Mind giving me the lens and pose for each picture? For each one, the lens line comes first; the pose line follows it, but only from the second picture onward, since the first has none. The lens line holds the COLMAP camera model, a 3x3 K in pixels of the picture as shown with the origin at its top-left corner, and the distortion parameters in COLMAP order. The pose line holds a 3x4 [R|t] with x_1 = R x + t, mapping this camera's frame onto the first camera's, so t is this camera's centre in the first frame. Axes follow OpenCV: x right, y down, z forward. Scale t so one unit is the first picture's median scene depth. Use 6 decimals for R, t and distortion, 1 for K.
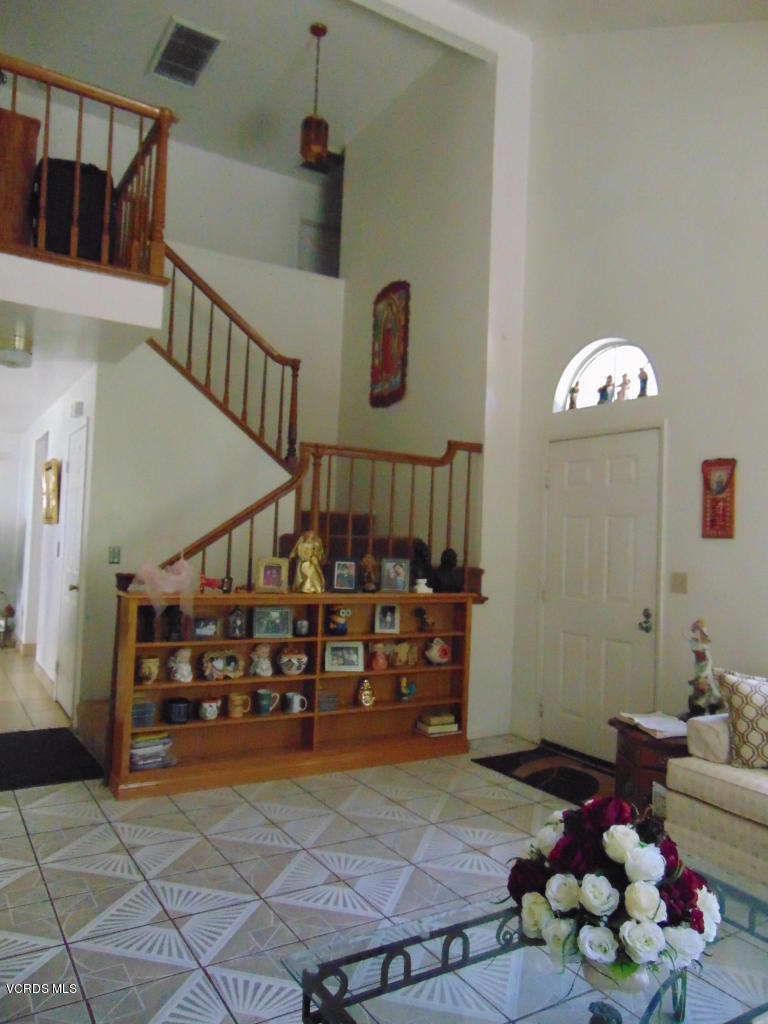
lens RADIAL K [[766.2, 0, 389.3], [0, 766.2, 514.8], [0, 0, 1]] dist [-0.026489, 0.049291]
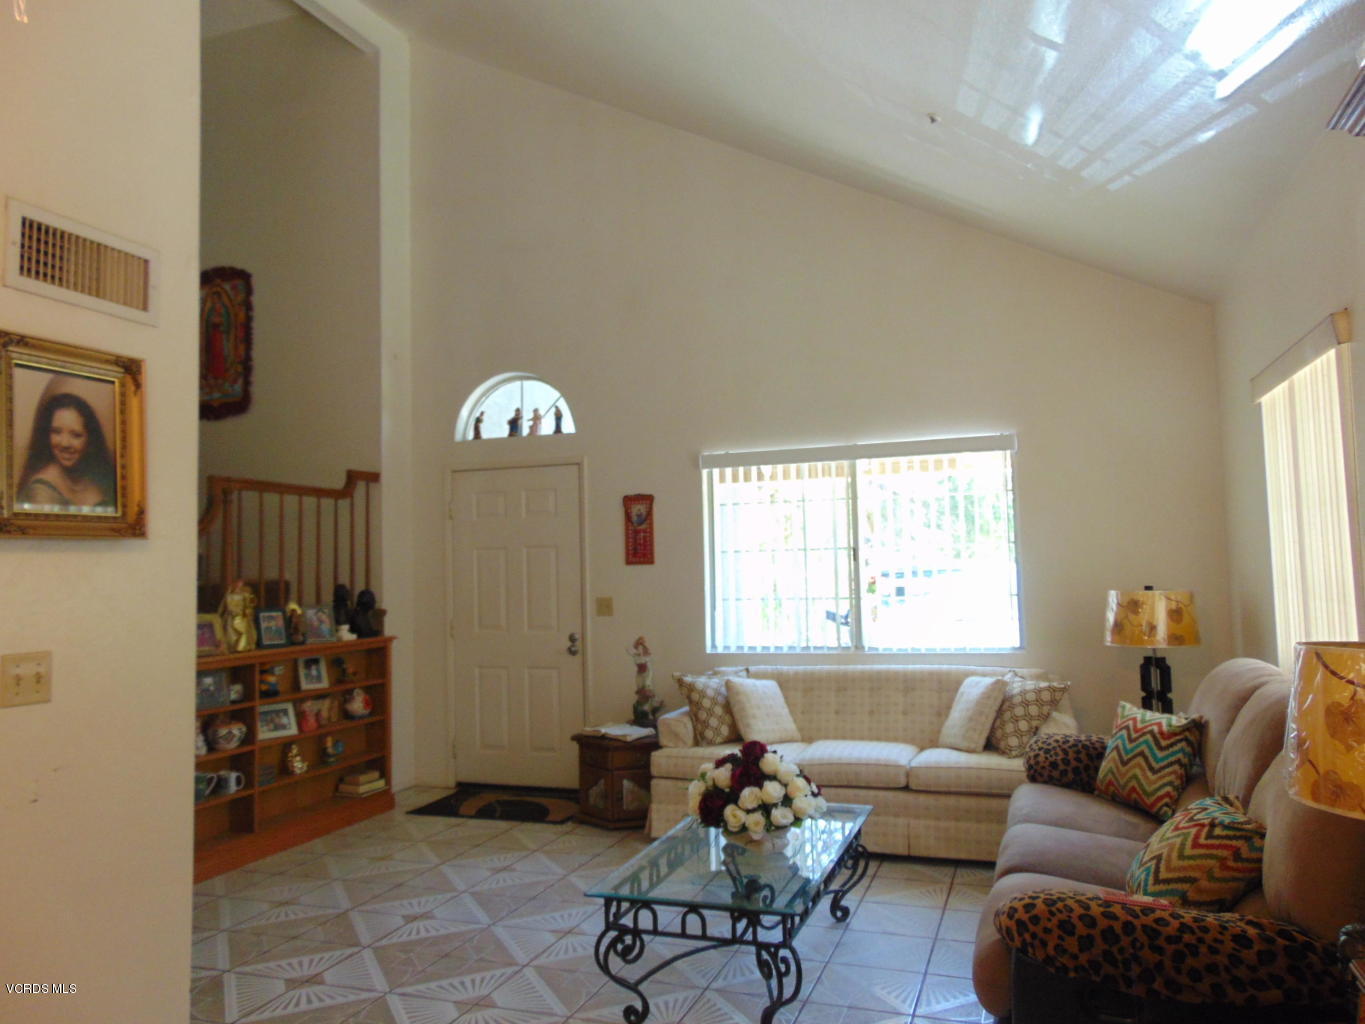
lens RADIAL K [[1021.3, 0, 679.2], [0, 1021.3, 503.0], [0, 0, 1]] dist [-0.026489, 0.049291]
pose [[0.785355, -0.016480, 0.618826, -0.408588], [0.030073, 0.999481, -0.011548, -0.036570], [-0.618314, 0.027680, 0.785443, -0.207124]]
